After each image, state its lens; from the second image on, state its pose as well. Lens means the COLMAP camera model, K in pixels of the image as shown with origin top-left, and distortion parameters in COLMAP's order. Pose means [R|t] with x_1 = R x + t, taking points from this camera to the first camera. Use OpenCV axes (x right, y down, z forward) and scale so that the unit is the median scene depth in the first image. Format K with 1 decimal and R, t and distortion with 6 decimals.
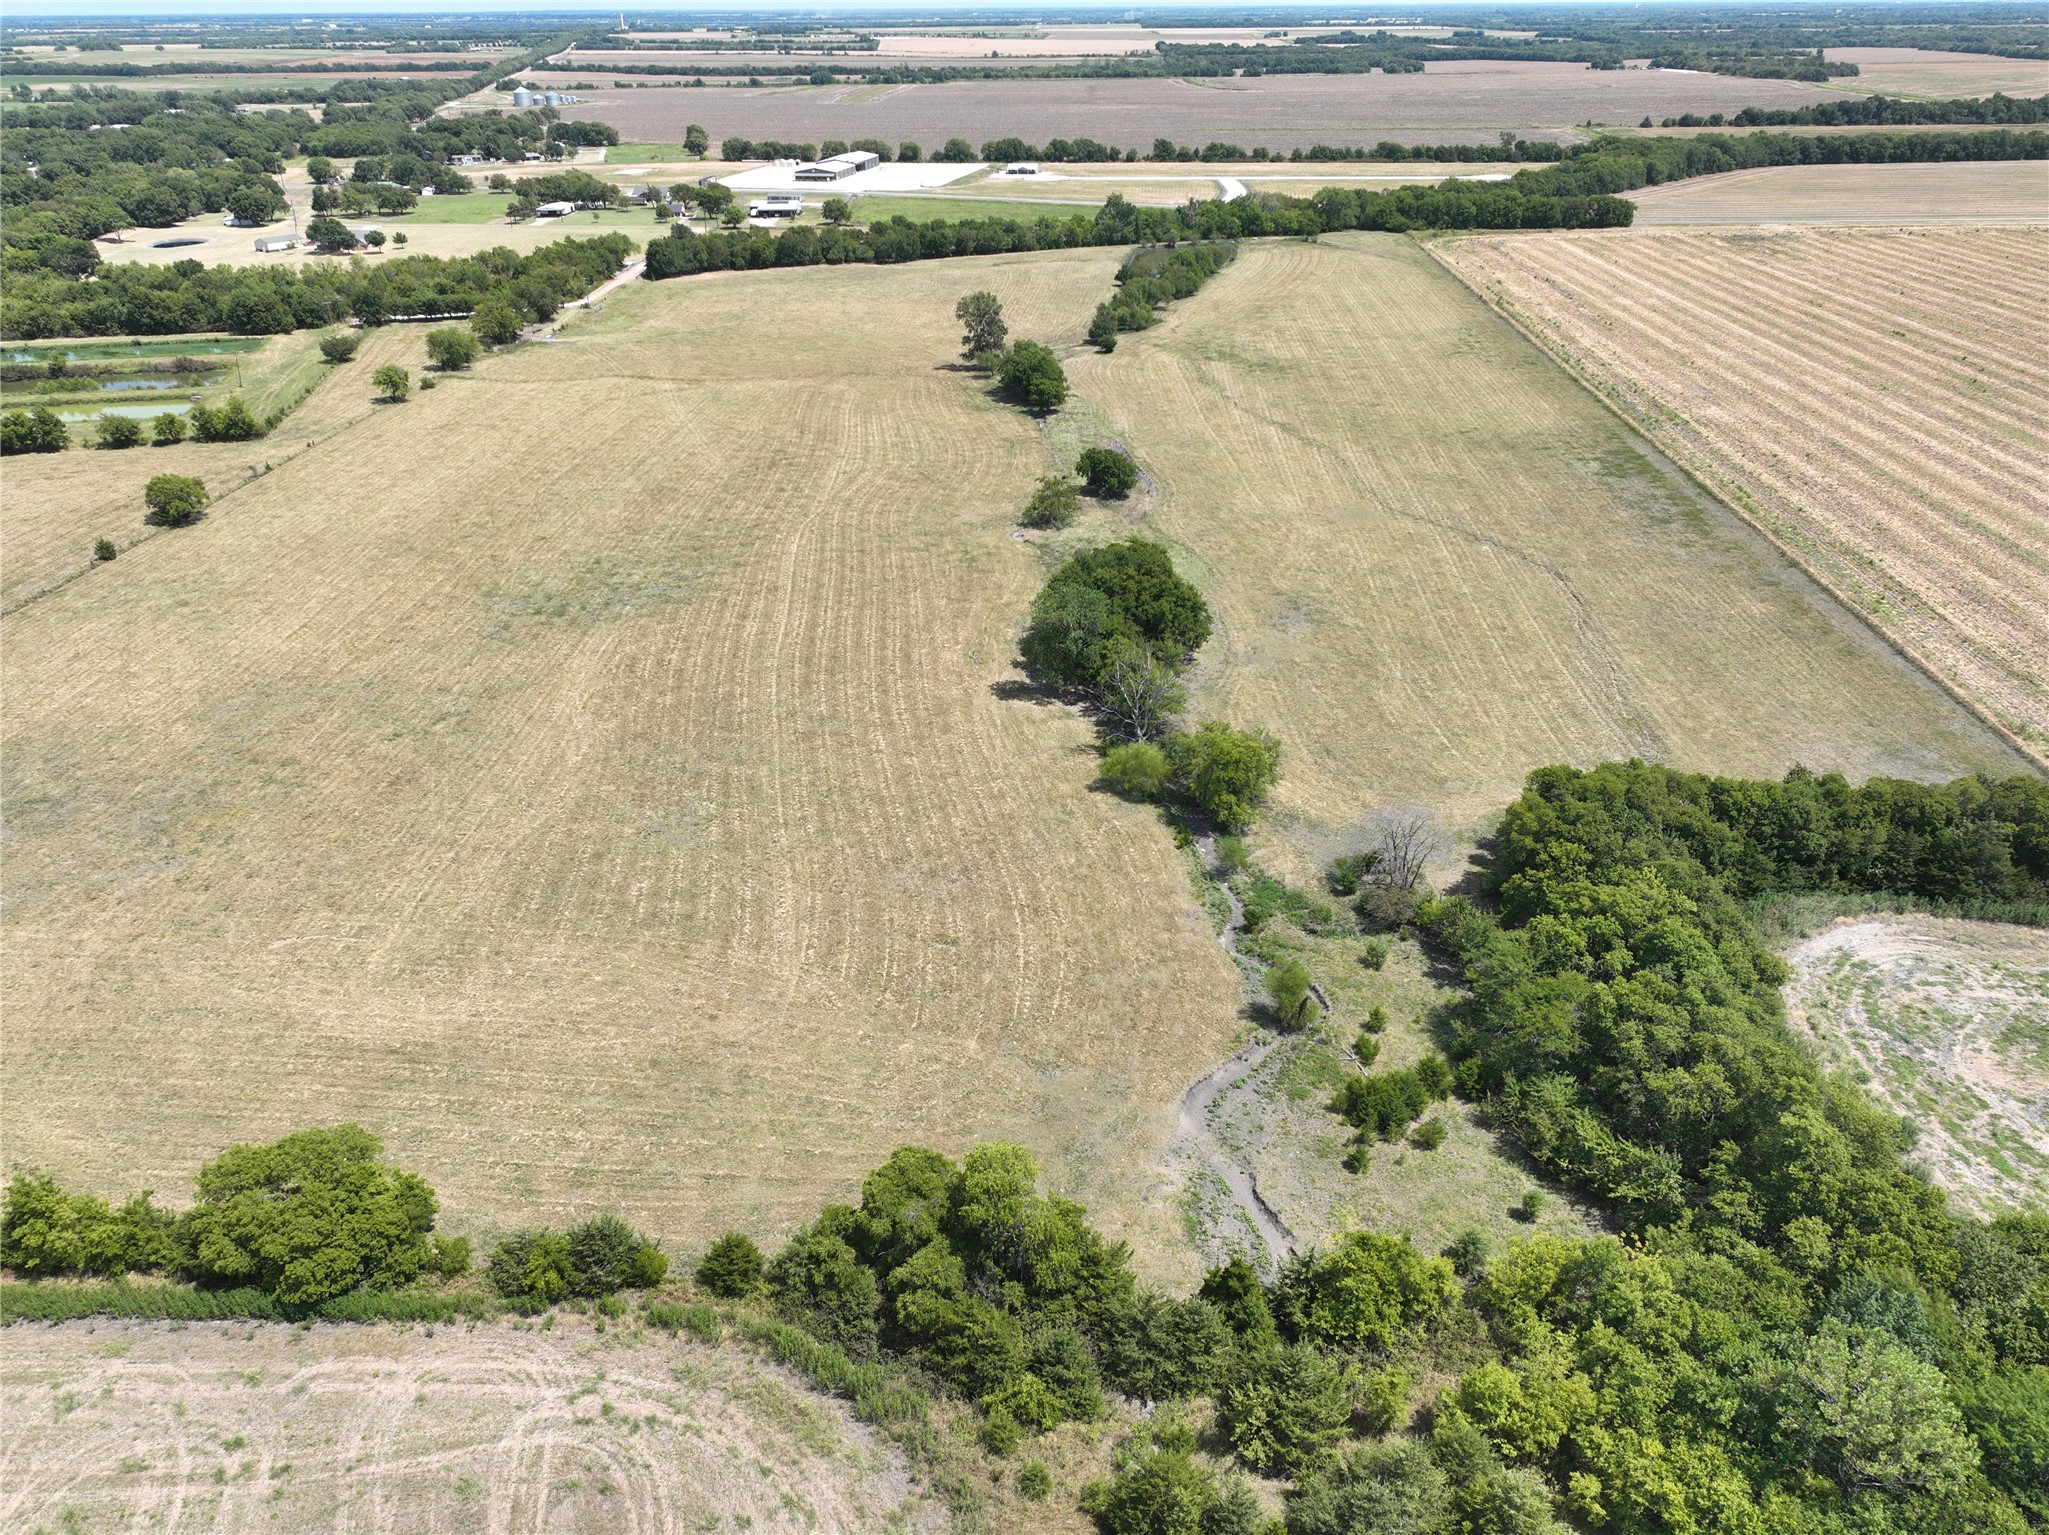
lens RADIAL K [[1444.7, 0, 1024.5], [0, 1444.7, 767.5], [0, 0, 1]] dist [-0.004909, 0.021744]
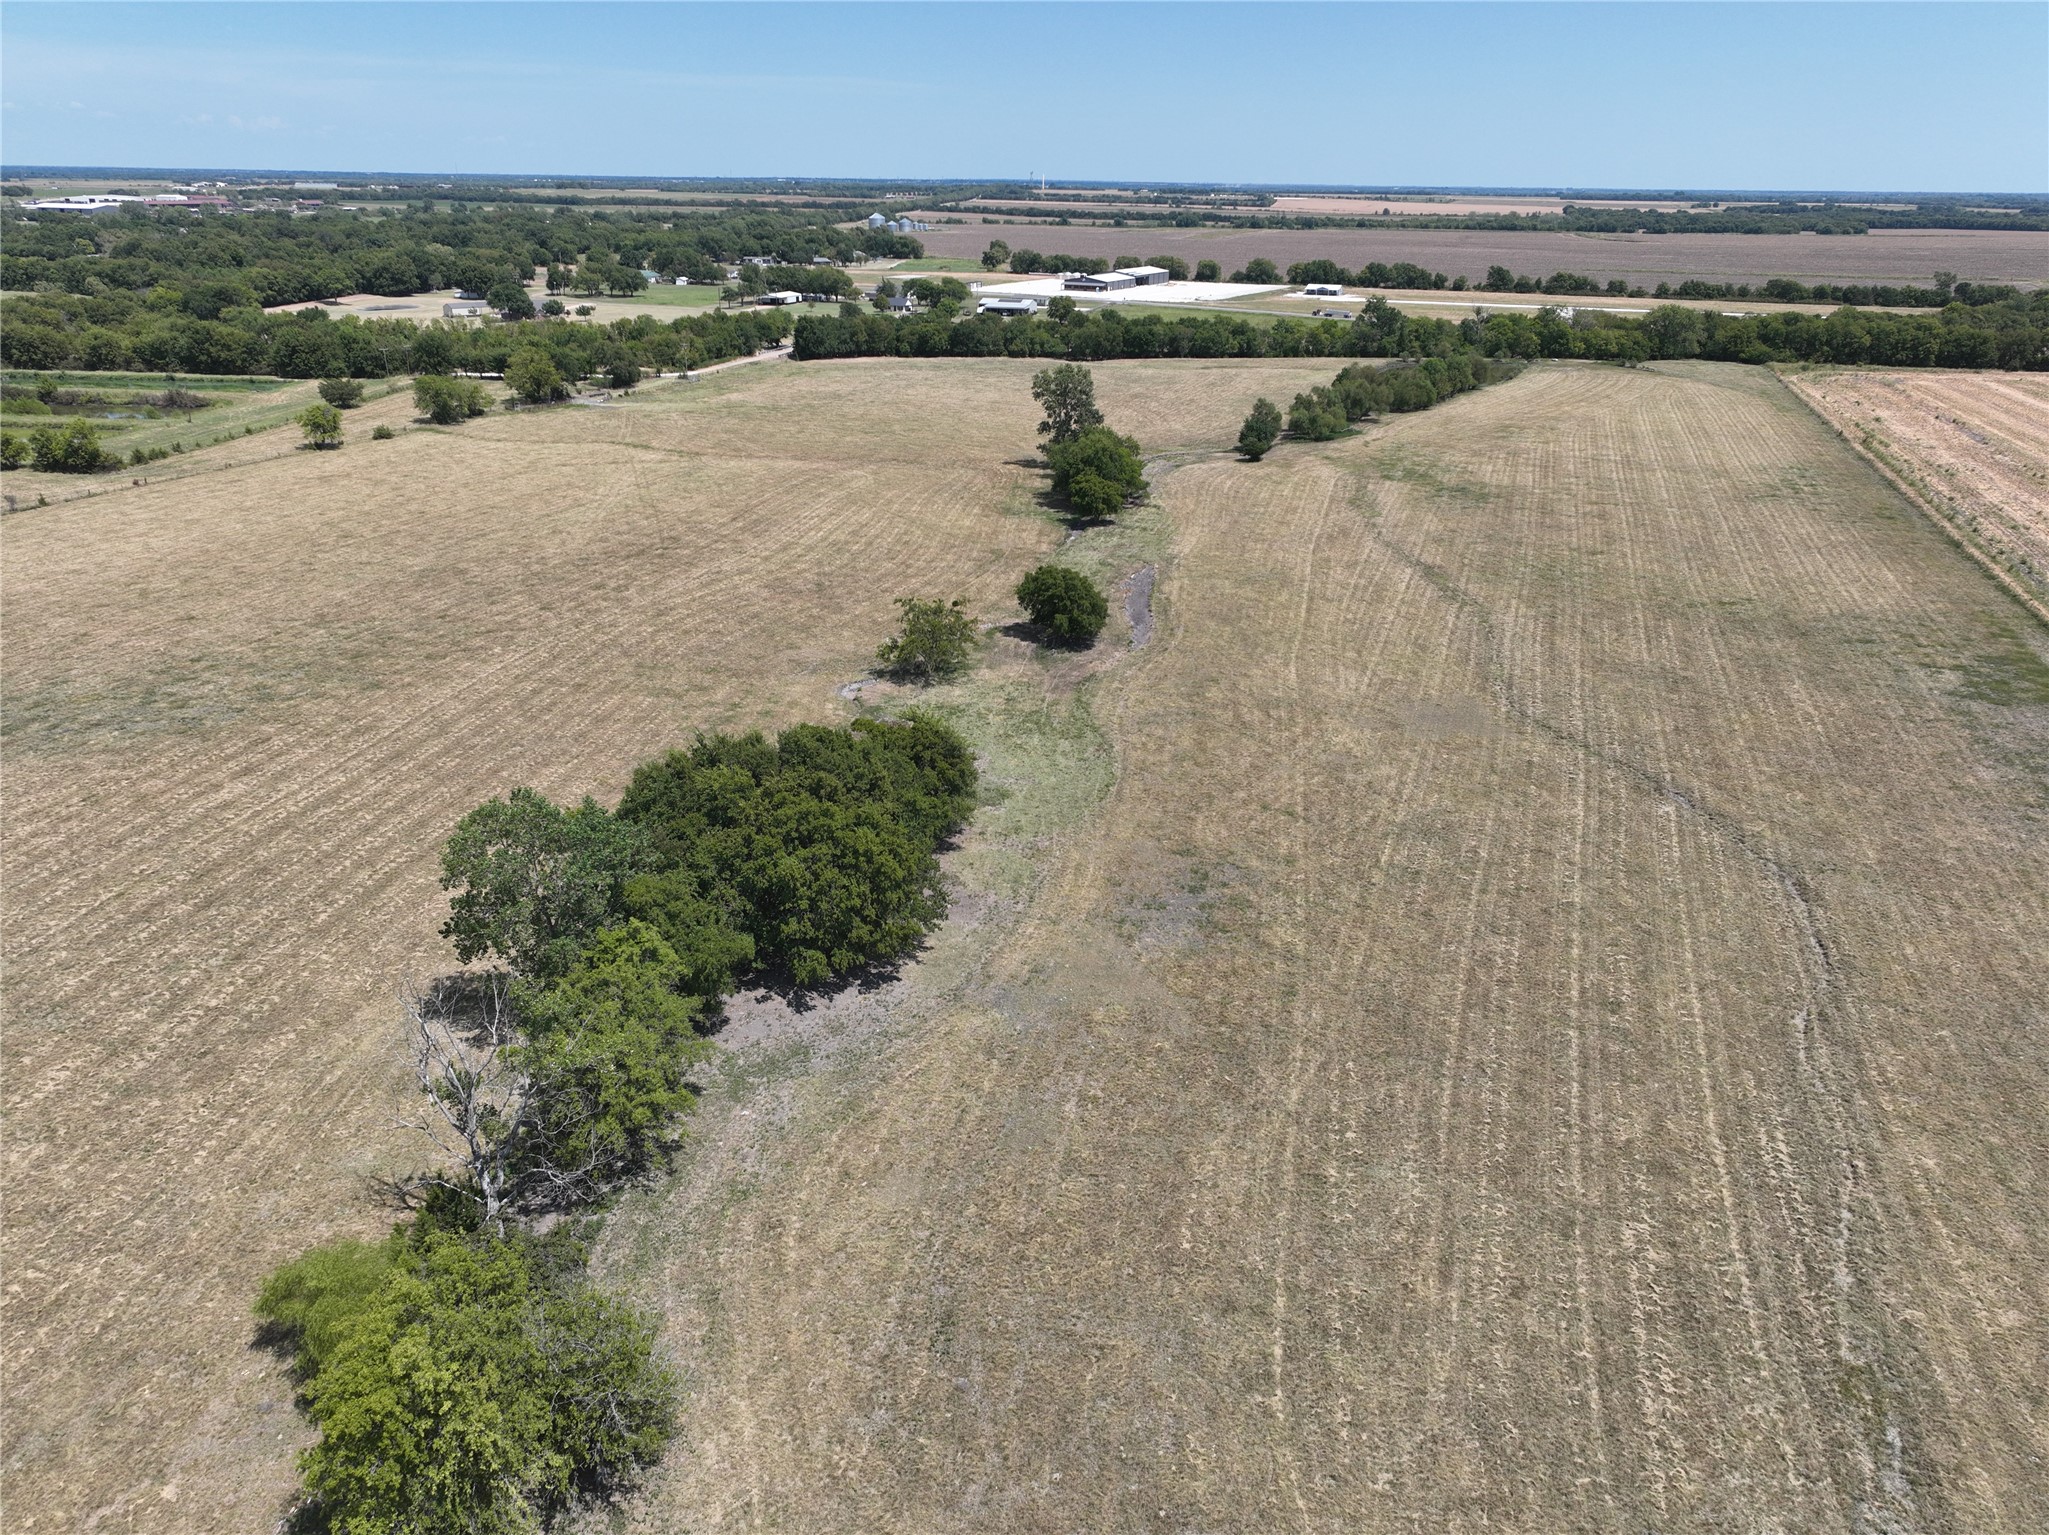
lens RADIAL K [[1444.7, 0, 1024.5], [0, 1444.7, 767.5], [0, 0, 1]] dist [-0.004909, 0.021744]
pose [[0.963585, 0.119681, -0.239123, 0.122072], [-0.142966, 0.986286, -0.082466, -0.050857], [0.225975, 0.113649, 0.967481, 0.249544]]
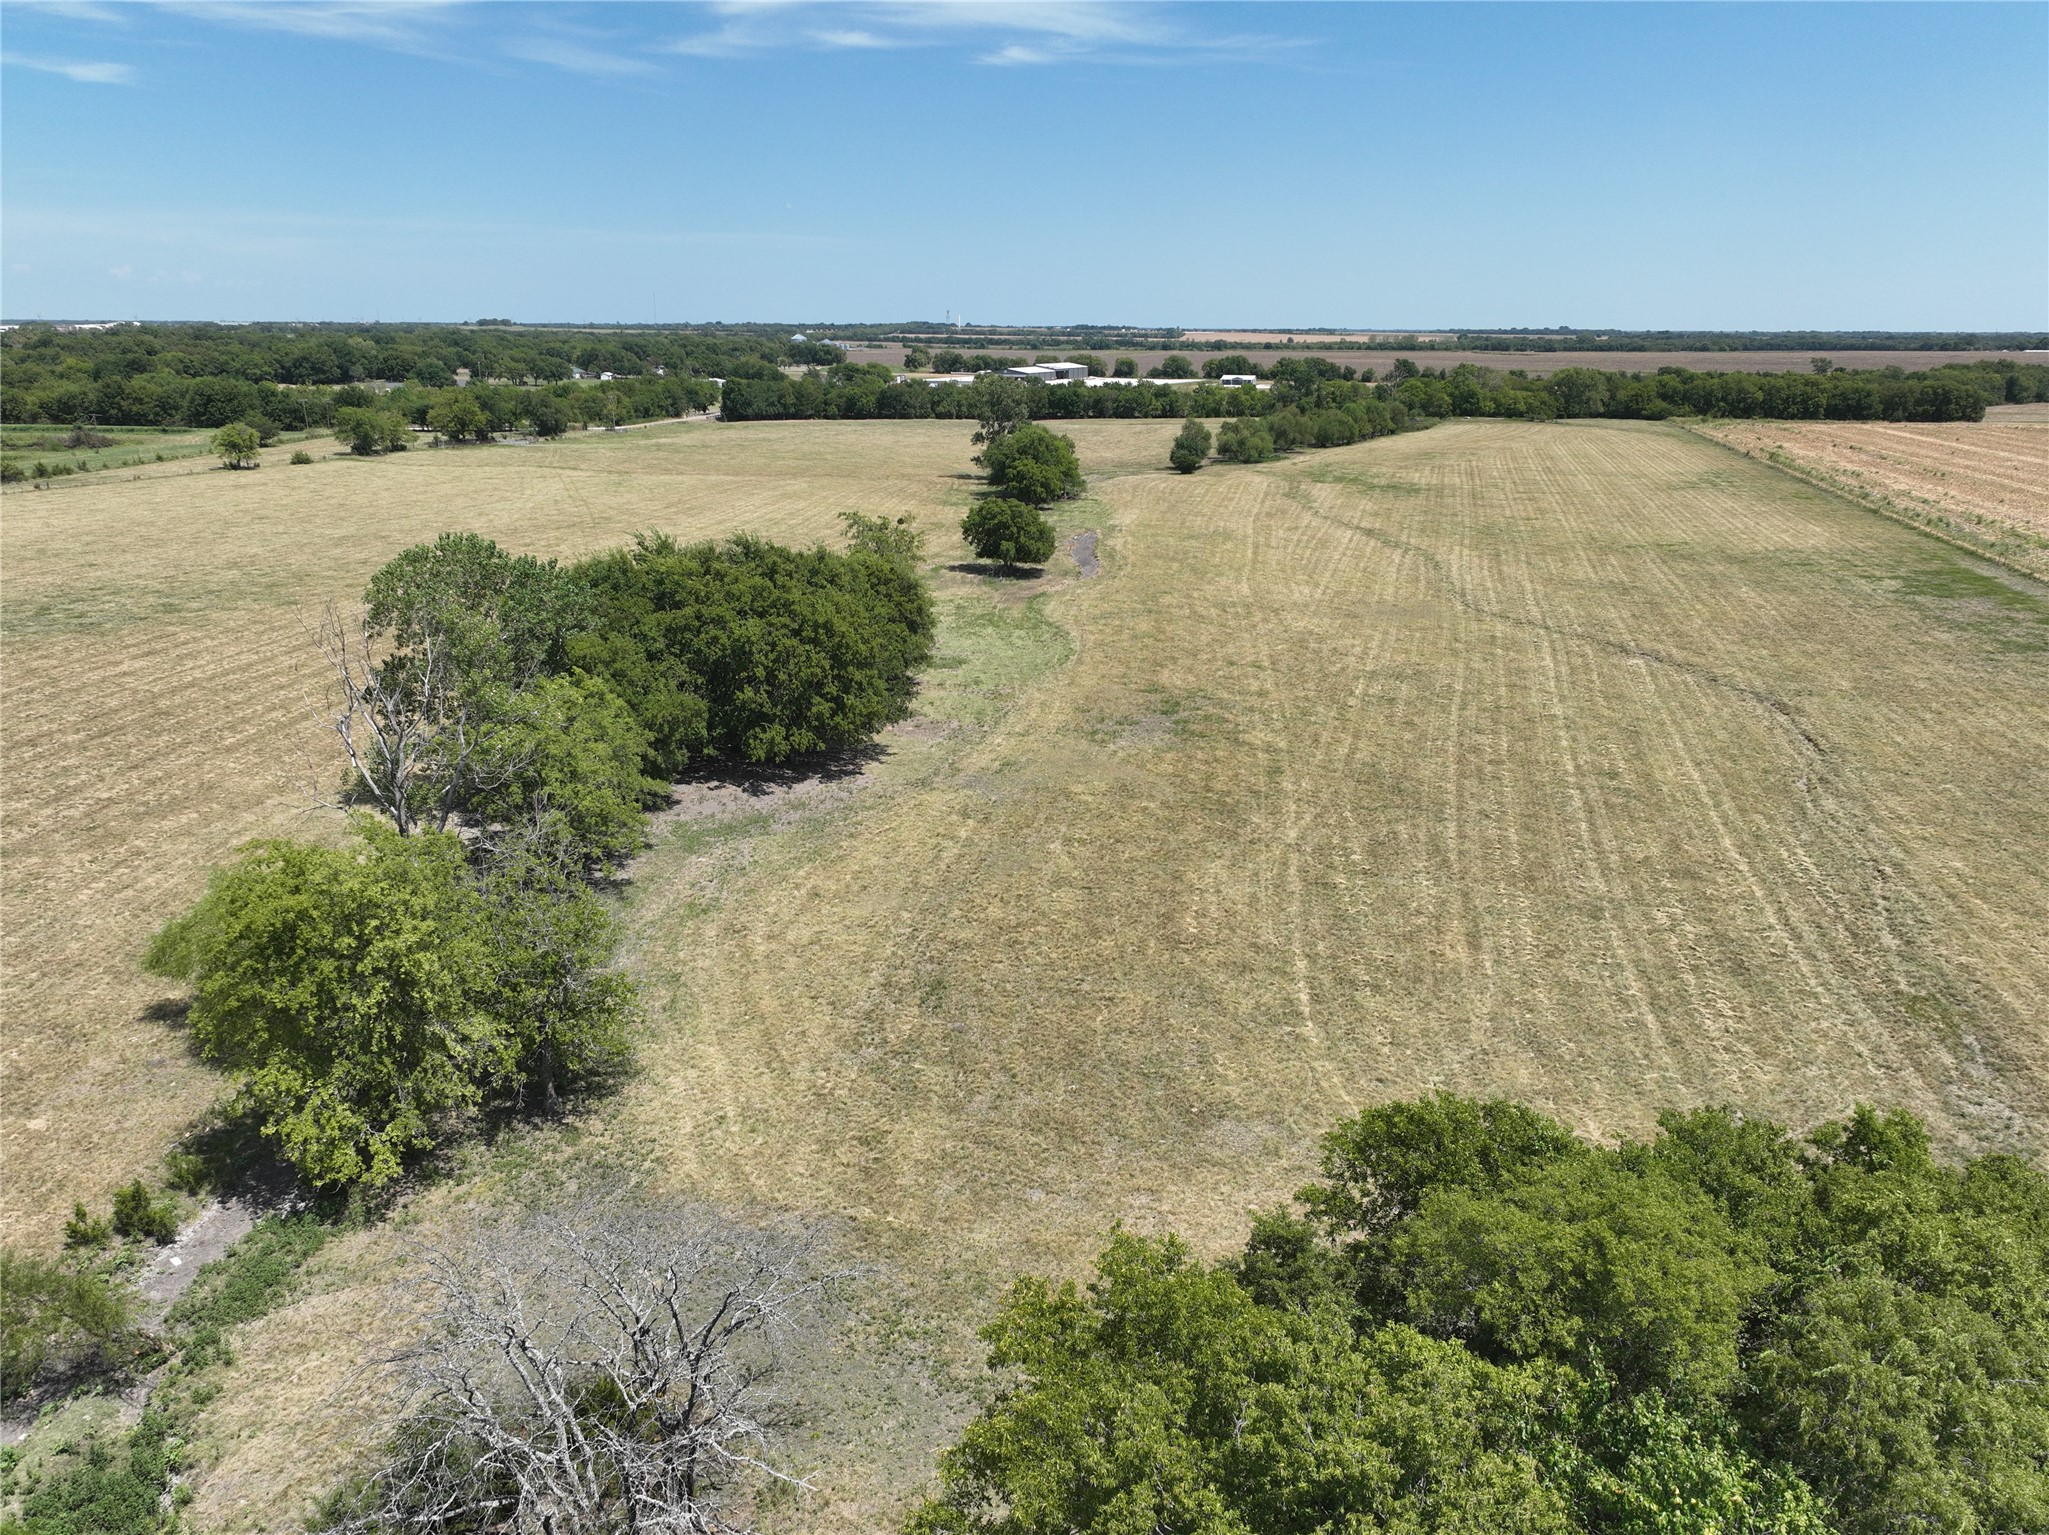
lens RADIAL K [[1444.7, 0, 1024.5], [0, 1444.7, 767.5], [0, 0, 1]] dist [-0.004909, 0.021744]
pose [[0.977053, 0.076013, -0.198970, 0.118529], [-0.112220, 0.977692, -0.177552, -0.001361], [0.181035, 0.195807, 0.963787, 0.267176]]
